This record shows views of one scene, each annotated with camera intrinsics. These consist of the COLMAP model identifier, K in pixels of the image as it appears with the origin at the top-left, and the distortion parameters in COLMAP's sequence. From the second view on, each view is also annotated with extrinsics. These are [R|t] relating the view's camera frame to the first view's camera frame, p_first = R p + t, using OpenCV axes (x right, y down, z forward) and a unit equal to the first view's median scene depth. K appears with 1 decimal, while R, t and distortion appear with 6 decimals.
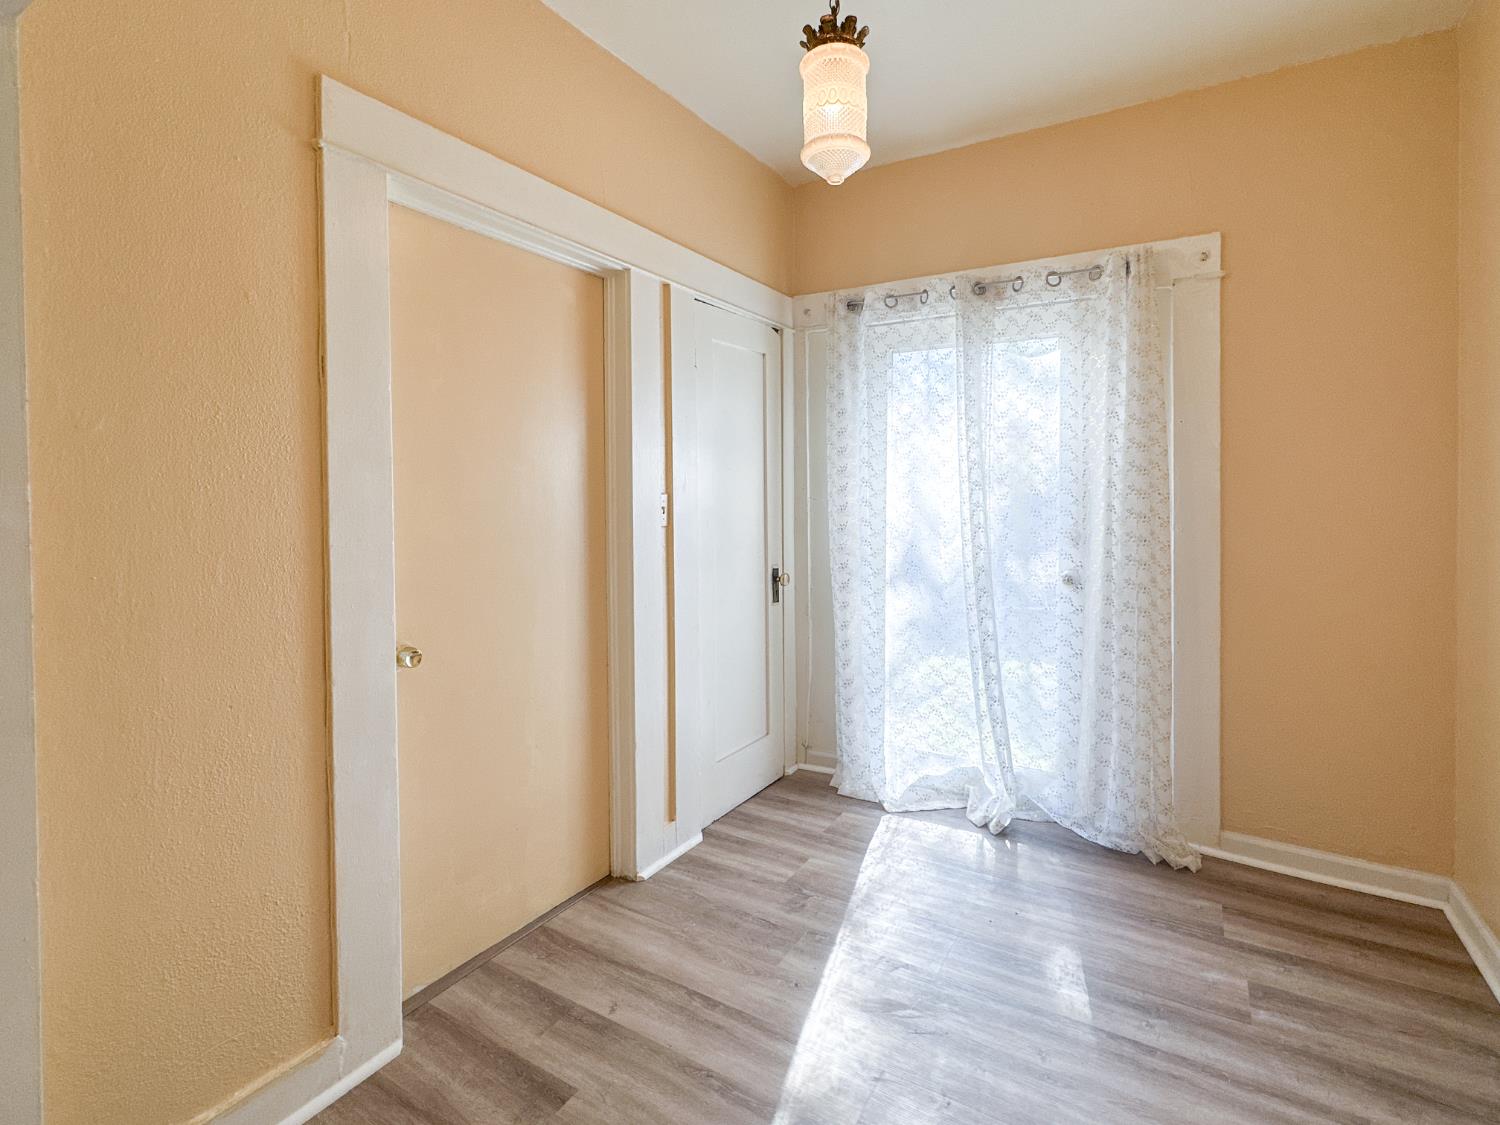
lens RADIAL K [[692.9, 0, 750.1], [0, 692.9, 498.7], [0, 0, 1]] dist [-0.000534, 0.000580]
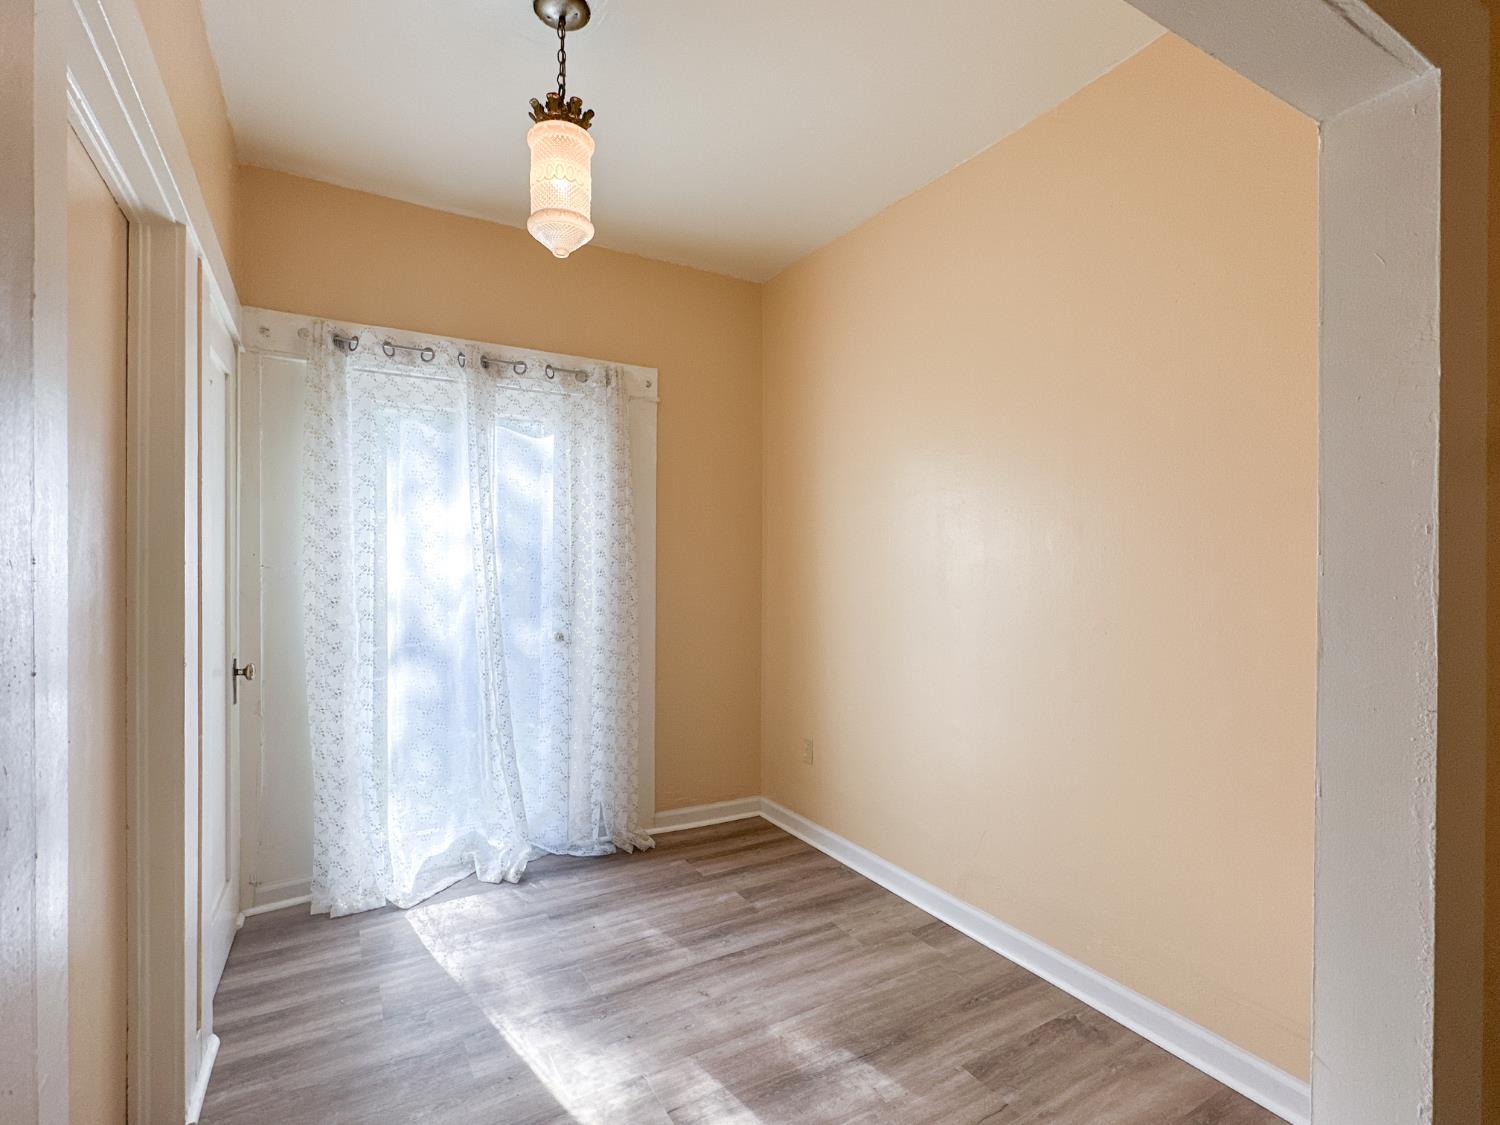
lens RADIAL K [[719.2, 0, 712.2], [0, 719.2, 565.1], [0, 0, 1]] dist [-0.000301, 0.000569]
pose [[0.517233, 0.001358, 0.855843, -0.441825], [0.003801, 0.999985, -0.003884, 0.003393], [-0.855836, 0.005263, 0.517221, 0.175058]]
